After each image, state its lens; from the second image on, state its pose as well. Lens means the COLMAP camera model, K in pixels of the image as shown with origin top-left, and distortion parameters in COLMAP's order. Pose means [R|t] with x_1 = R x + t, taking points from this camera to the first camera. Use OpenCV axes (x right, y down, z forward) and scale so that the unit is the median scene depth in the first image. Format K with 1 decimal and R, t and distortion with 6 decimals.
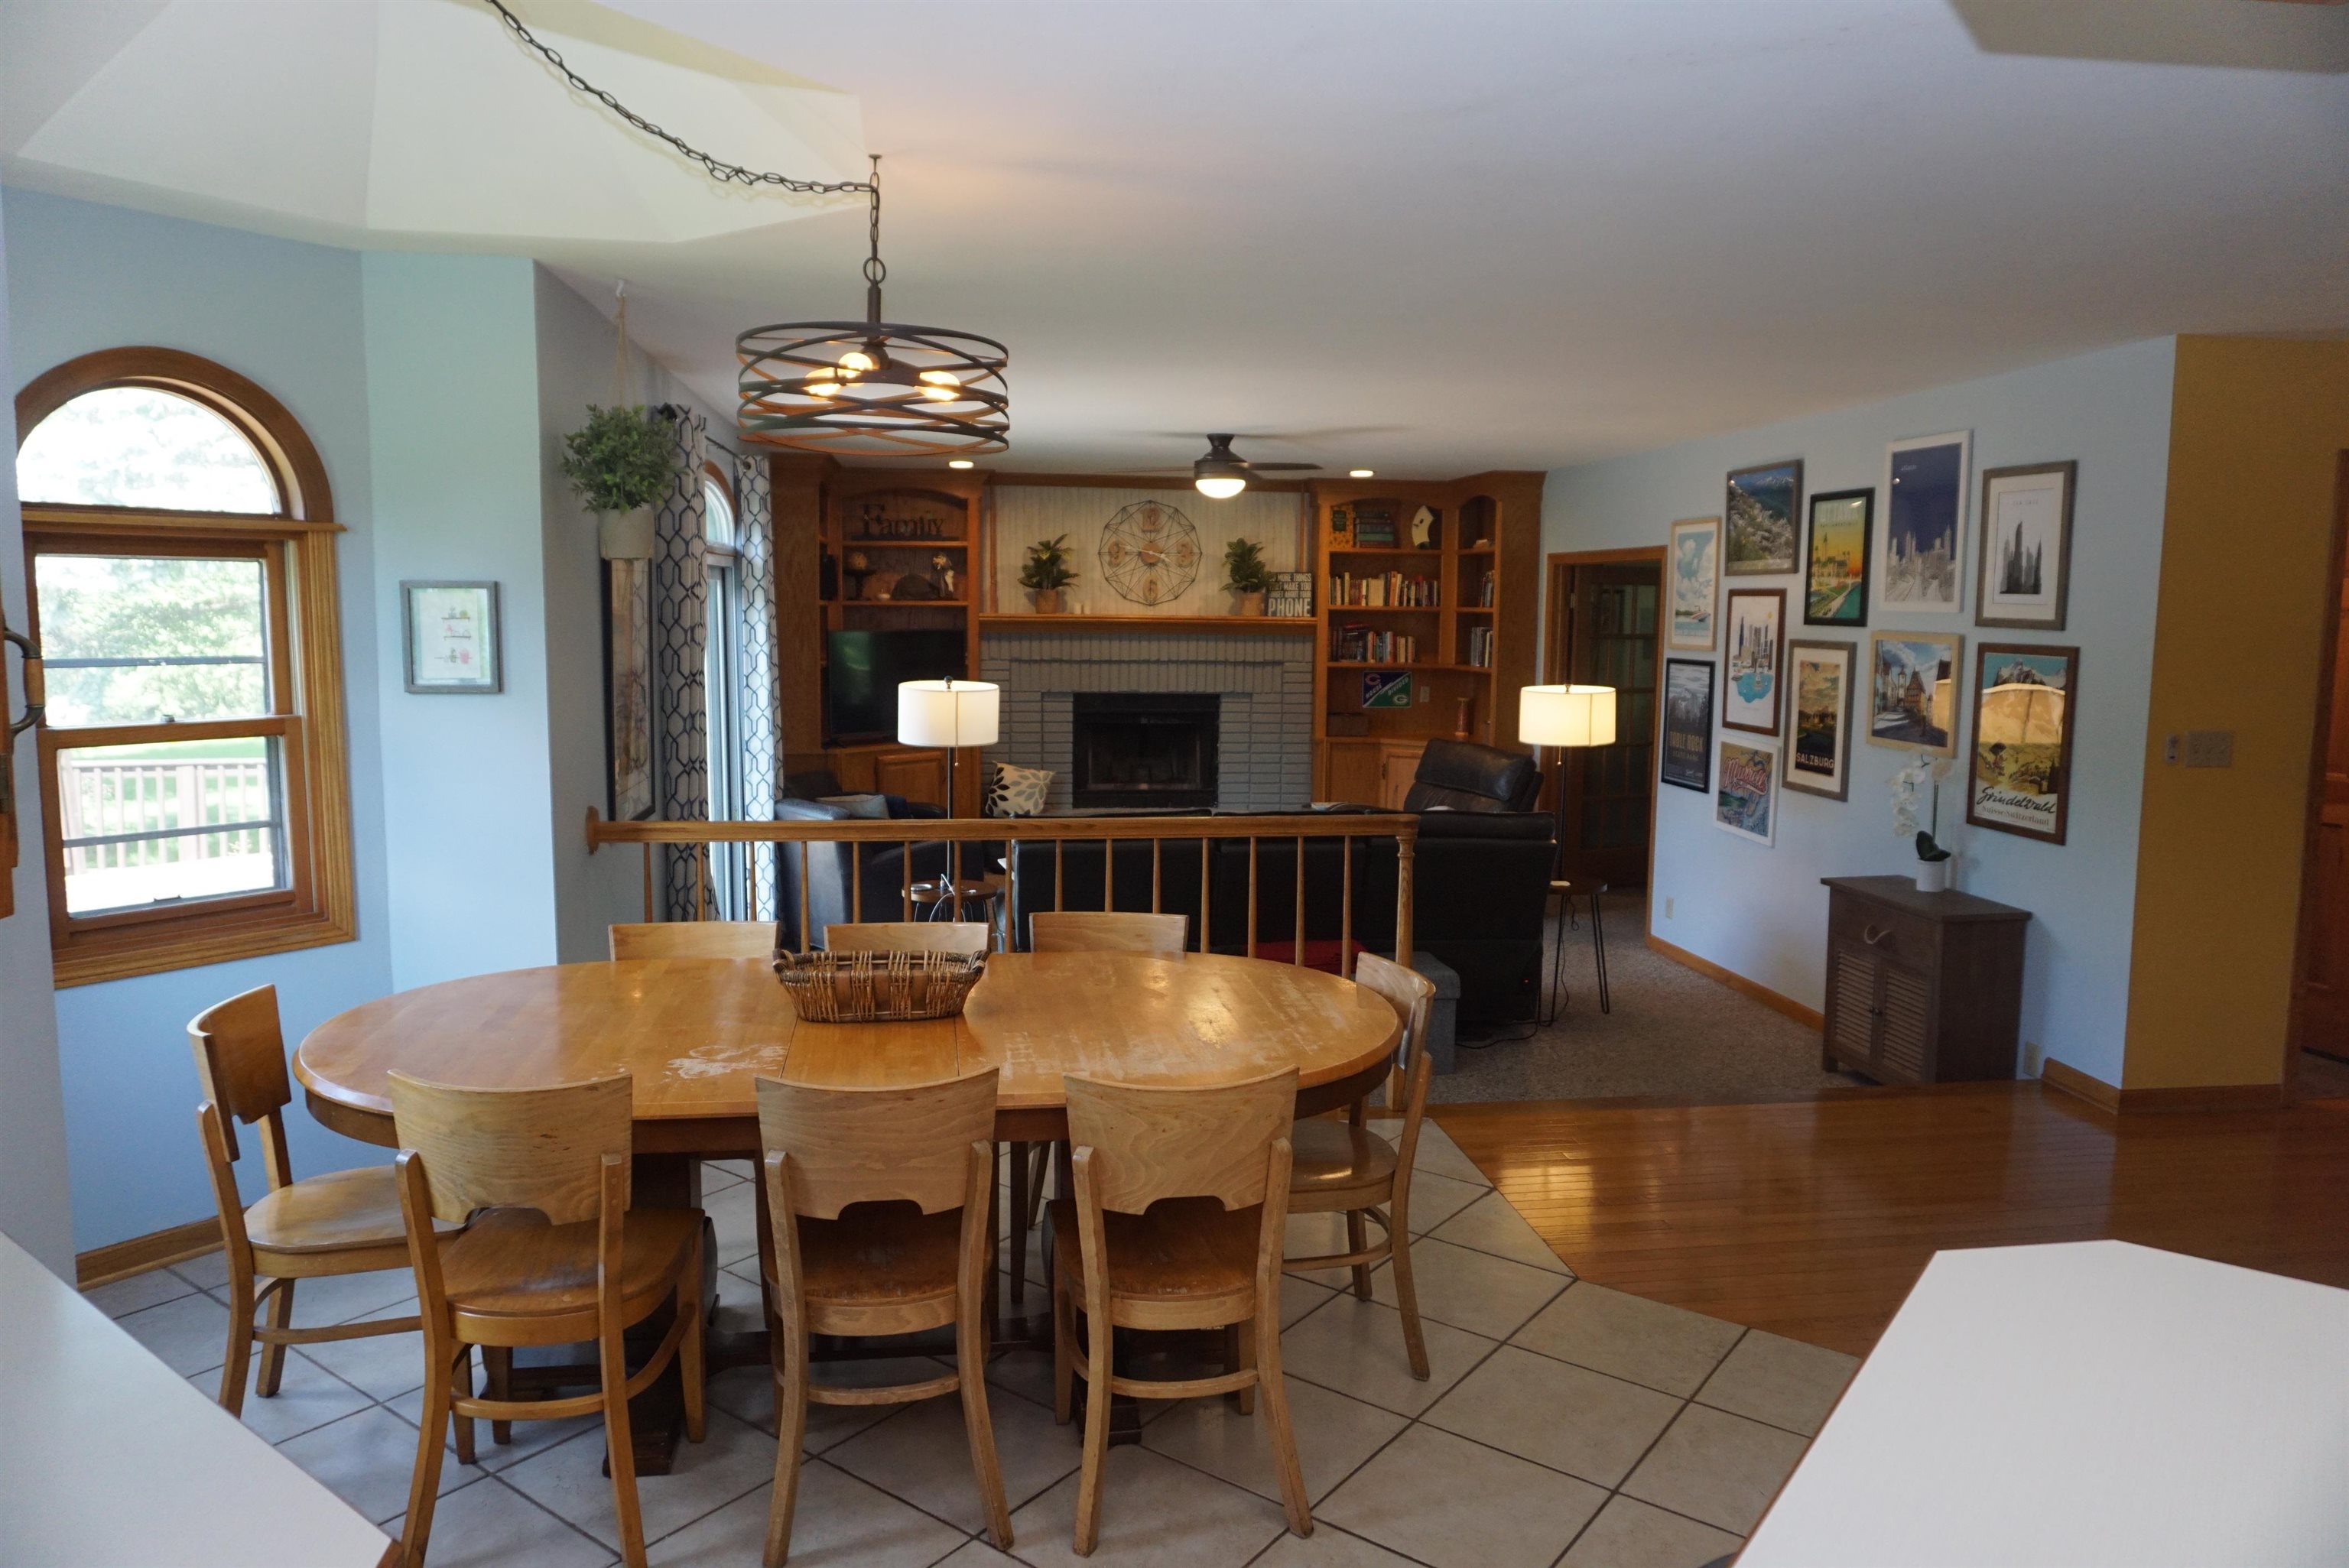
lens RADIAL K [[1572.0, 0, 1176.1], [0, 1572.0, 783.0], [0, 0, 1]] dist [-0.039310, 0.013196]
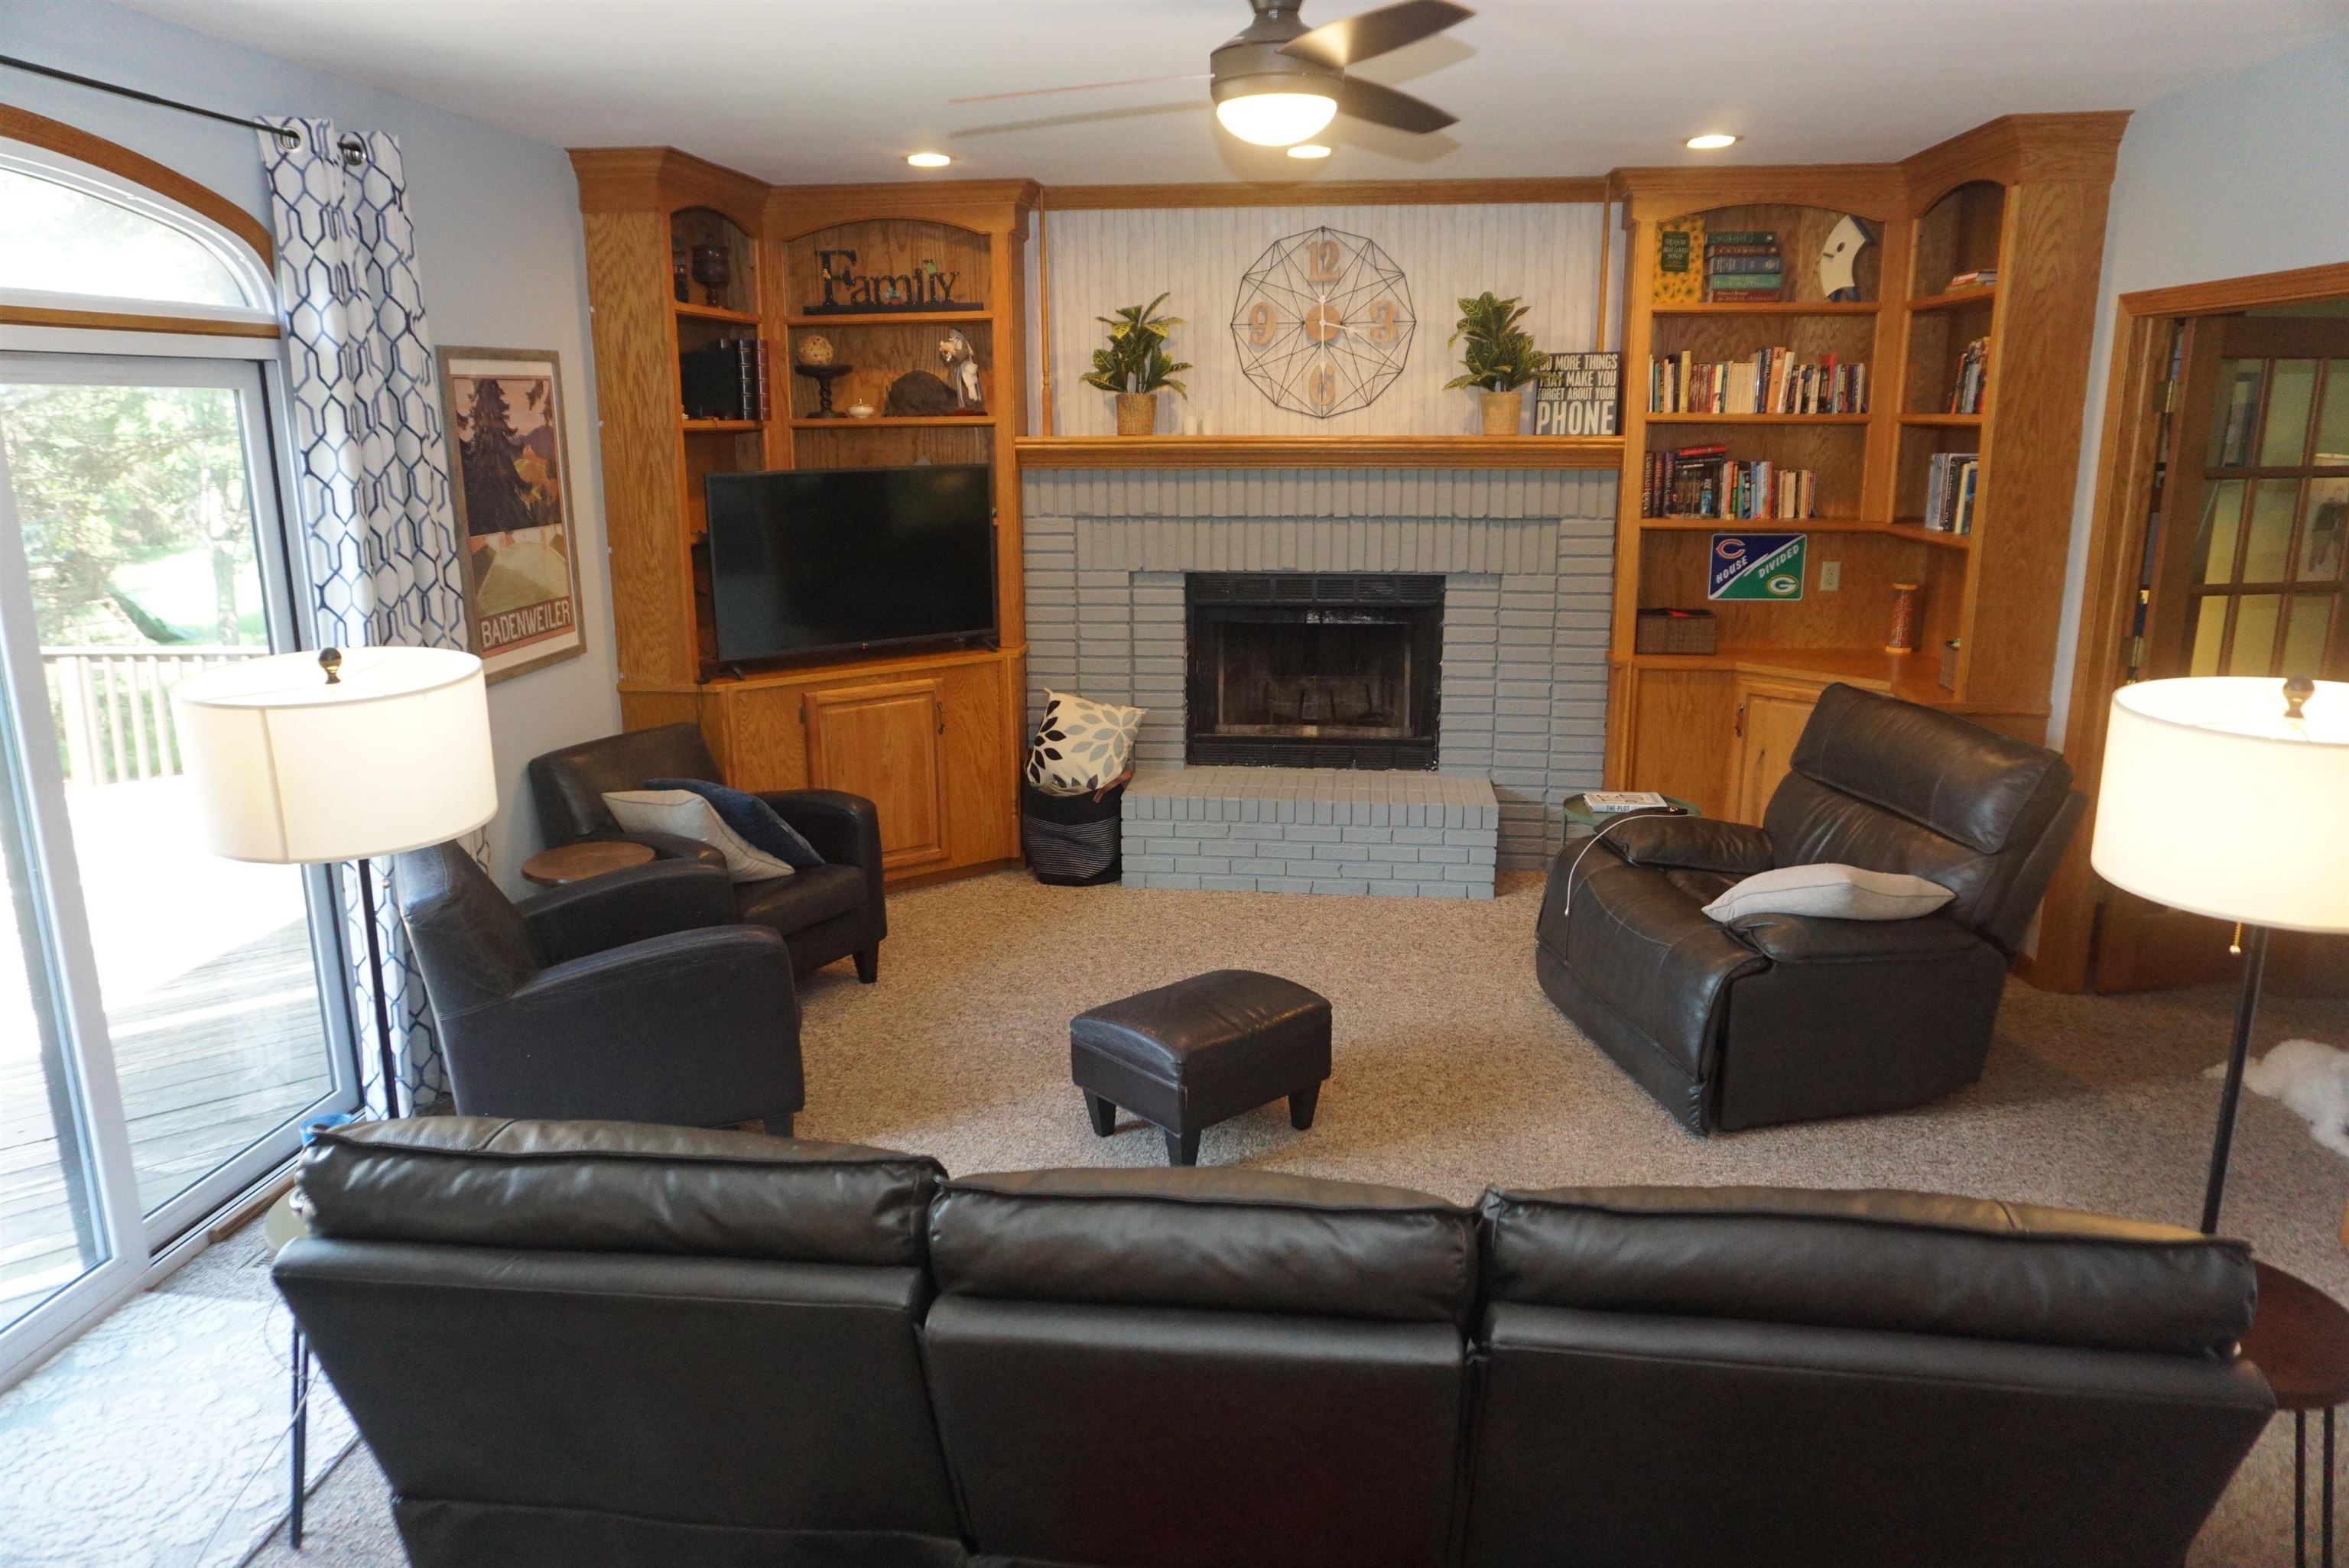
lens RADIAL K [[1572.0, 0, 1167.6], [0, 1572.0, 779.6], [0, 0, 1]] dist [-0.039310, 0.013196]
pose [[0.967910, 0.040532, -0.248007, 0.075905], [-0.011370, 0.992960, 0.117905, -0.049563], [0.251040, -0.111302, 0.961556, 0.429316]]
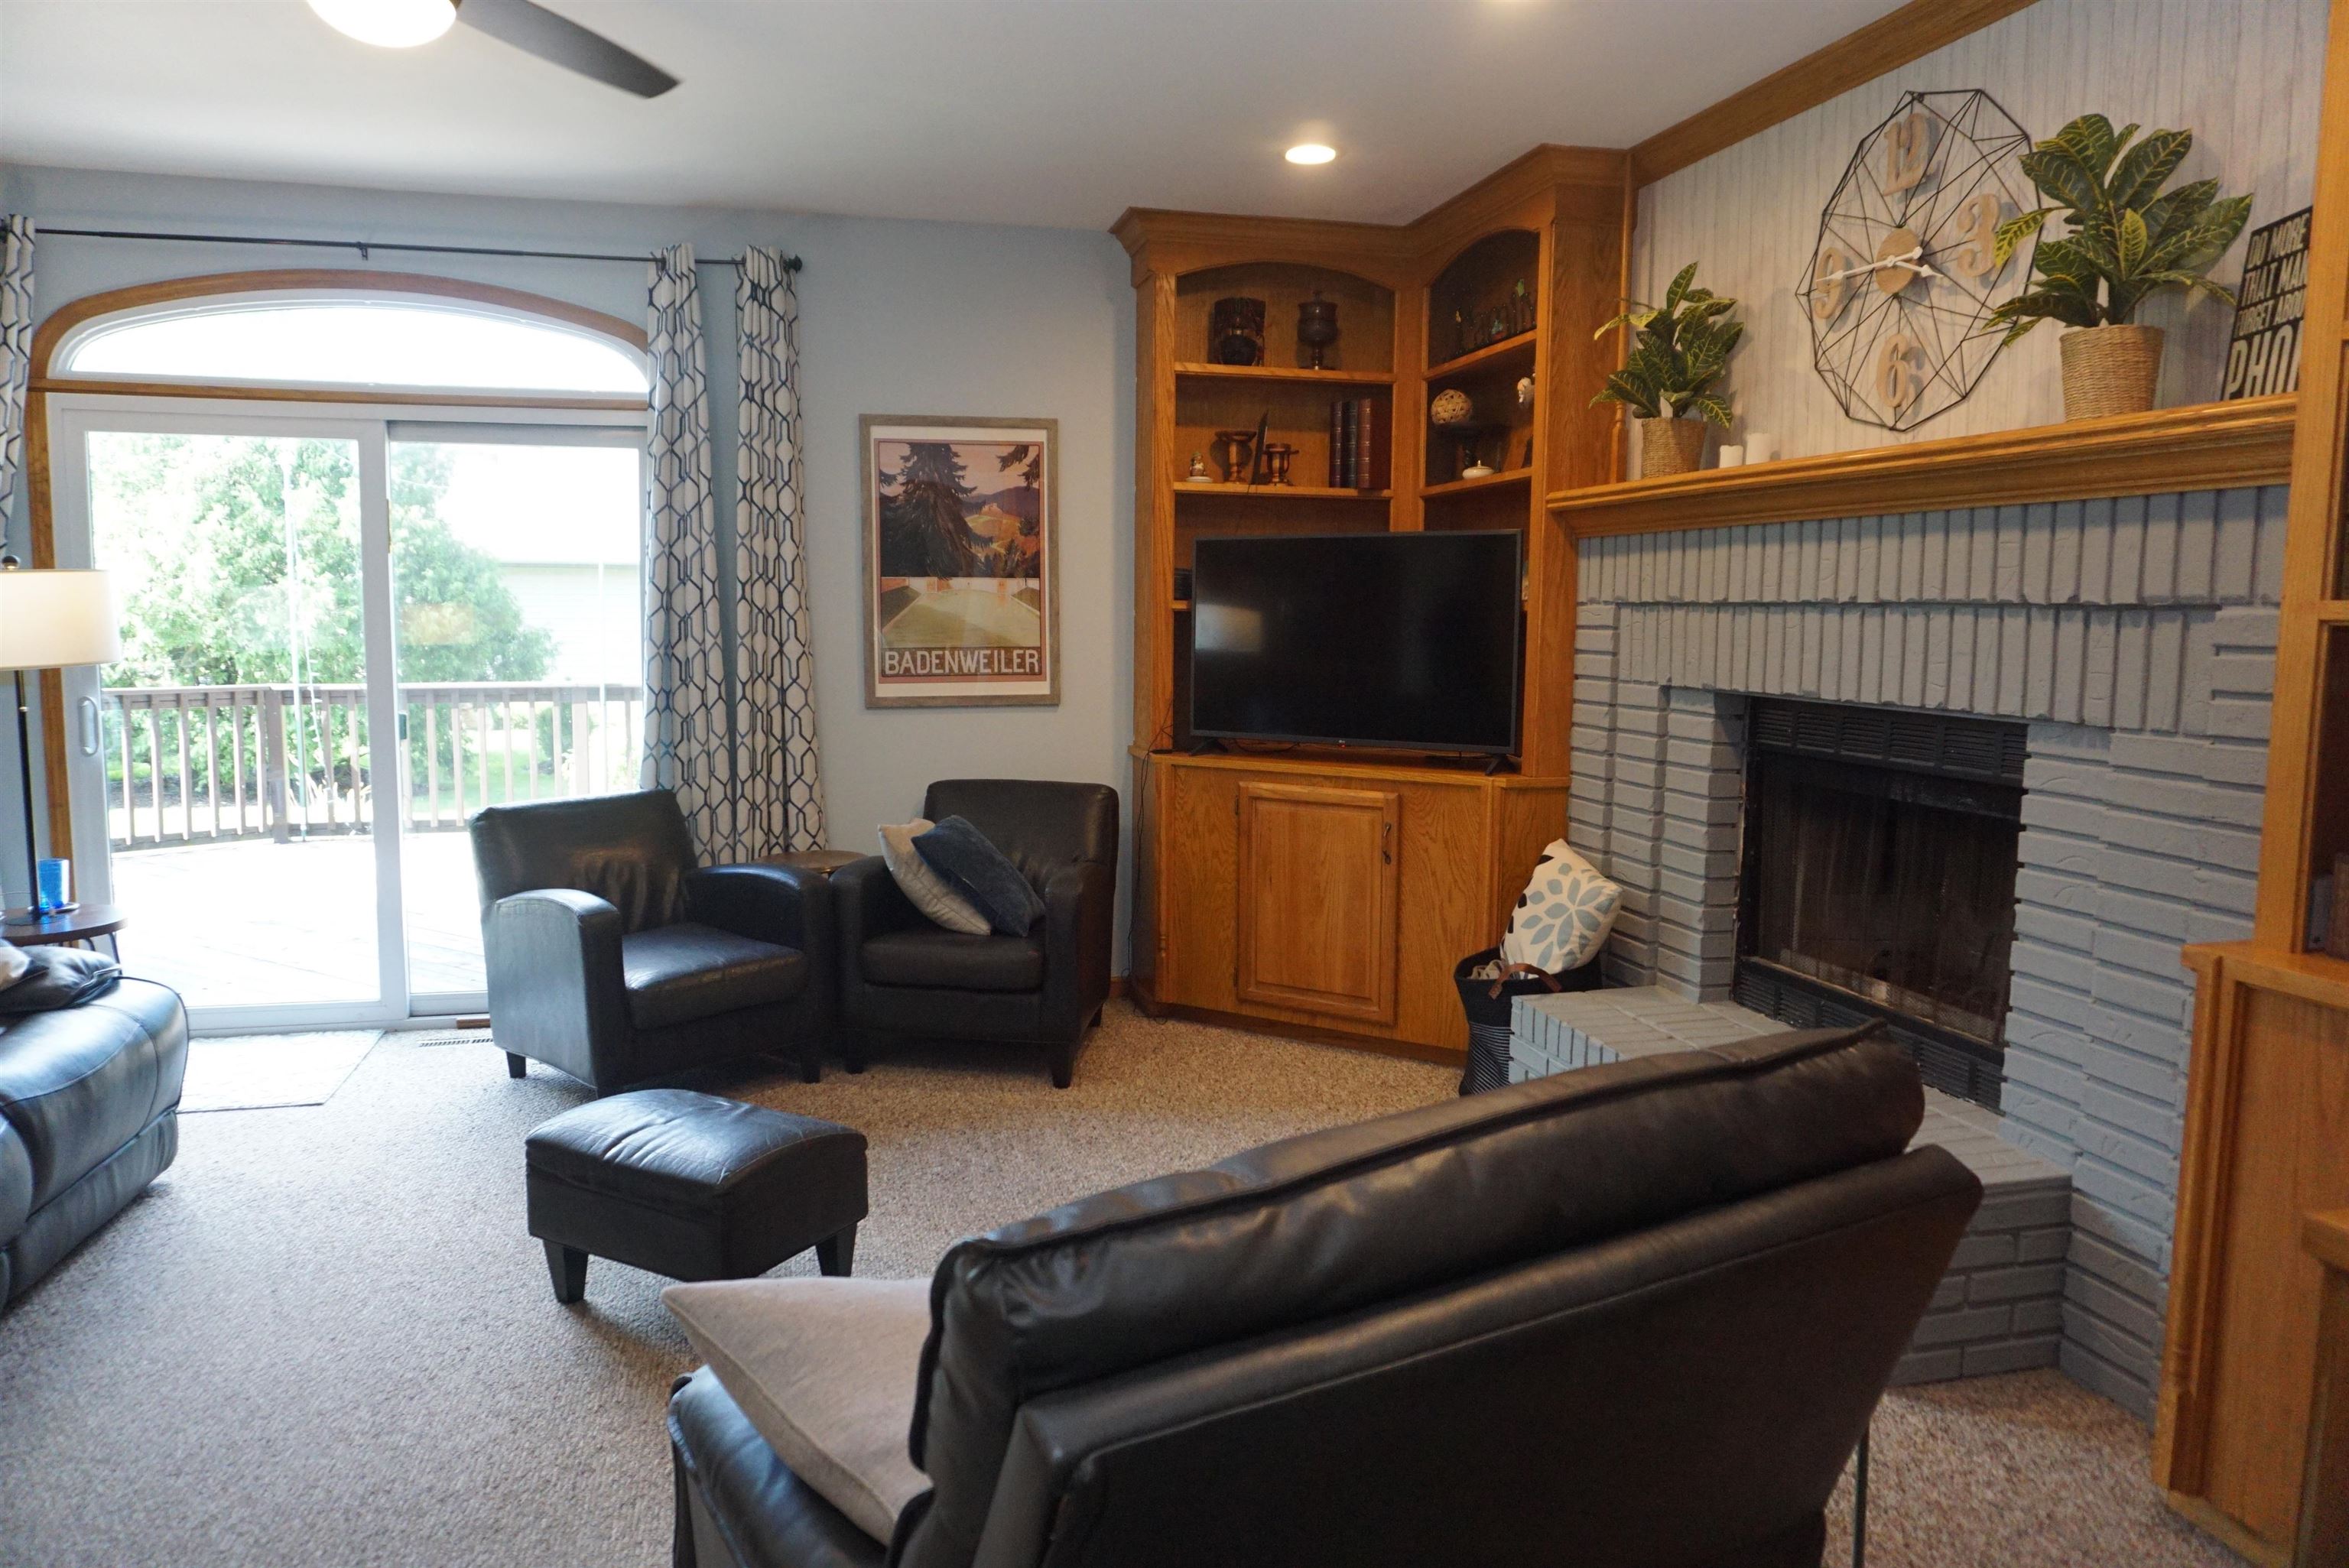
lens RADIAL K [[1572.0, 0, 1168.5], [0, 1572.0, 787.9], [0, 0, 1]] dist [-0.039310, 0.013196]
pose [[0.102368, 0.102768, -0.989424, 0.287055], [-0.119561, 0.988710, 0.090324, -0.052650], [0.987535, 0.109050, 0.113499, 0.832209]]
